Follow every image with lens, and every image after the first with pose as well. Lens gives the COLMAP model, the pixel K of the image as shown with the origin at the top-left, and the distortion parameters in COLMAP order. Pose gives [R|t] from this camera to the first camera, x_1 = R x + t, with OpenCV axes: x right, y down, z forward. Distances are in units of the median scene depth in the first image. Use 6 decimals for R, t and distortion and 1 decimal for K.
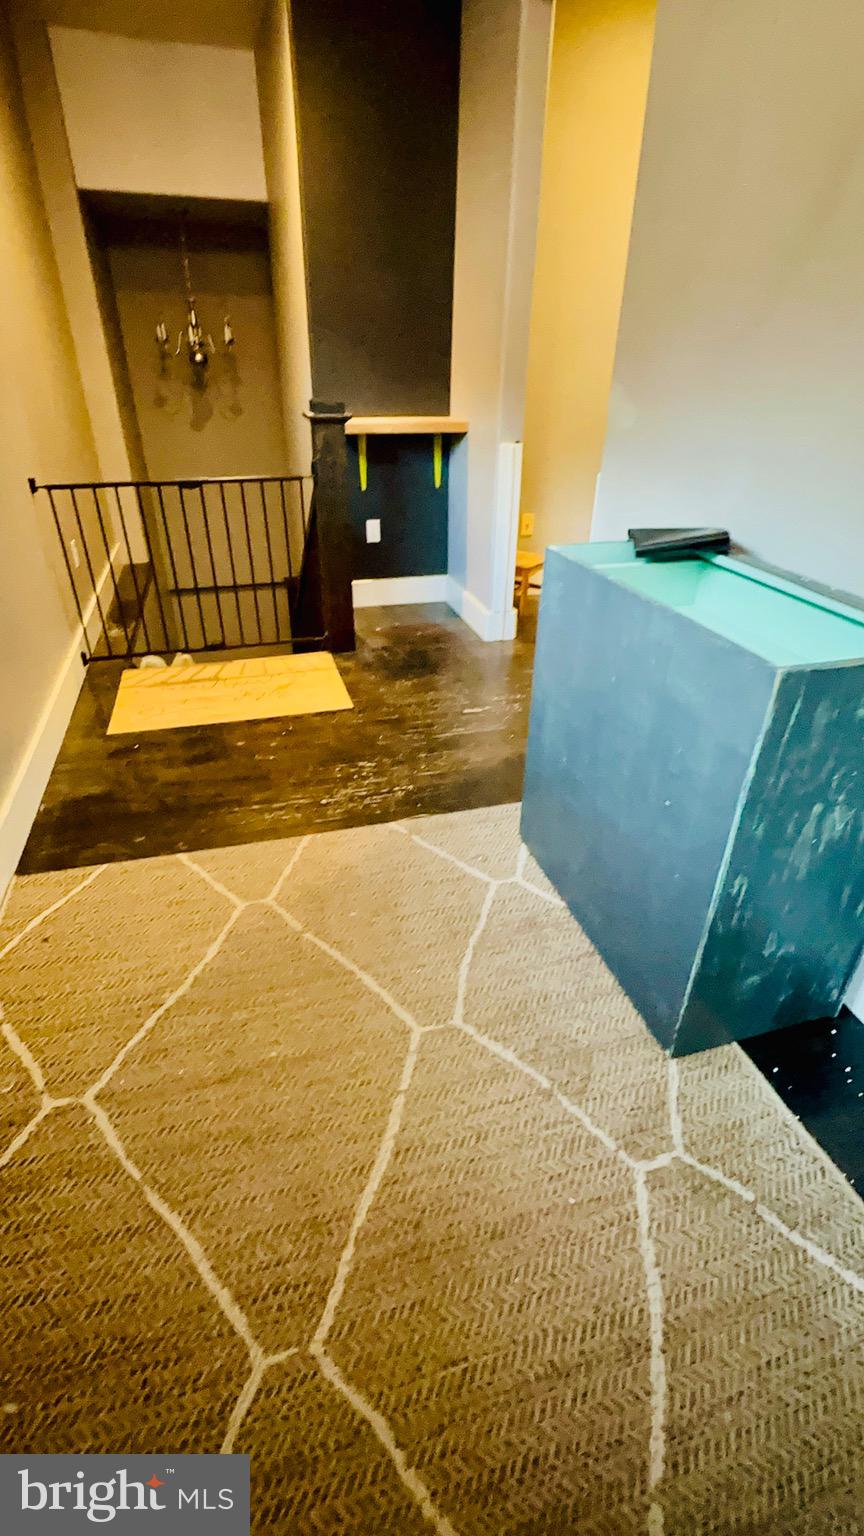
lens RADIAL K [[703.5, 0, 429.2], [0, 703.5, 762.7], [0, 0, 1]] dist [0.001814, 0.001578]
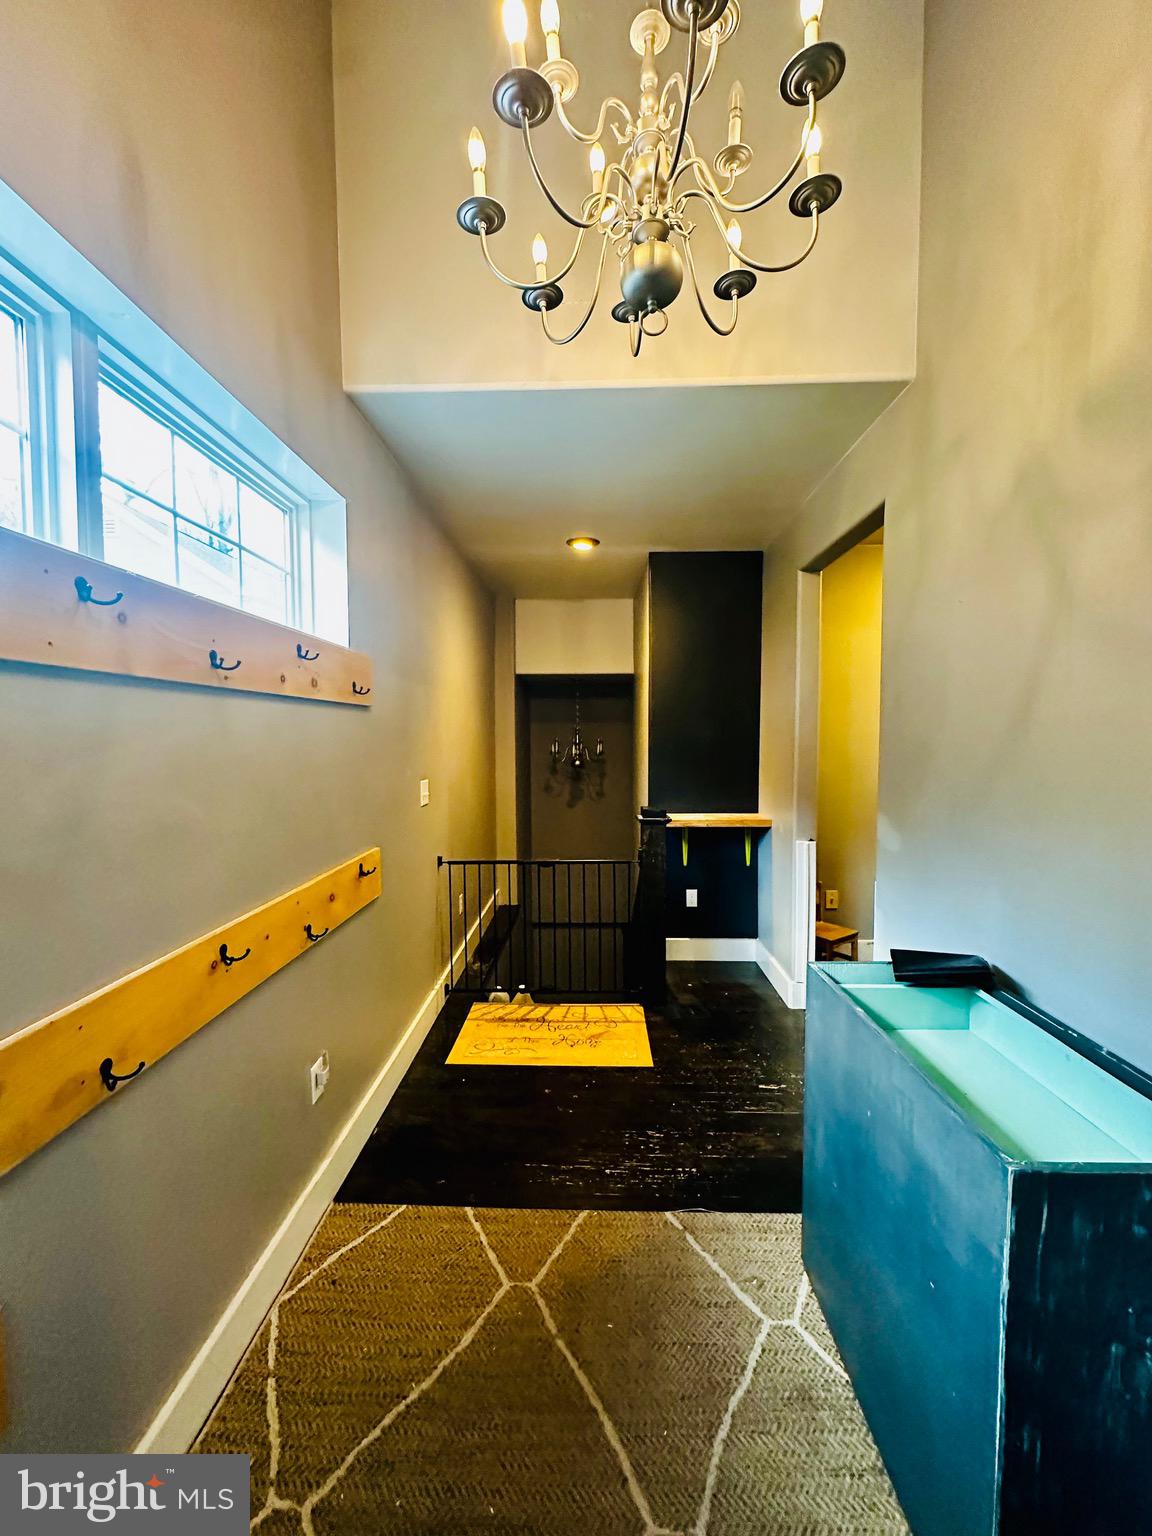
lens RADIAL K [[612.9, 0, 576.8], [0, 612.9, 770.0], [0, 0, 1]] dist [-0.005687, 0.002091]
pose [[0.953696, 0.002562, -0.300763, 0.065113], [-0.139063, 0.890422, -0.433371, -0.062933], [0.266695, 0.455129, 0.849548, -0.049063]]
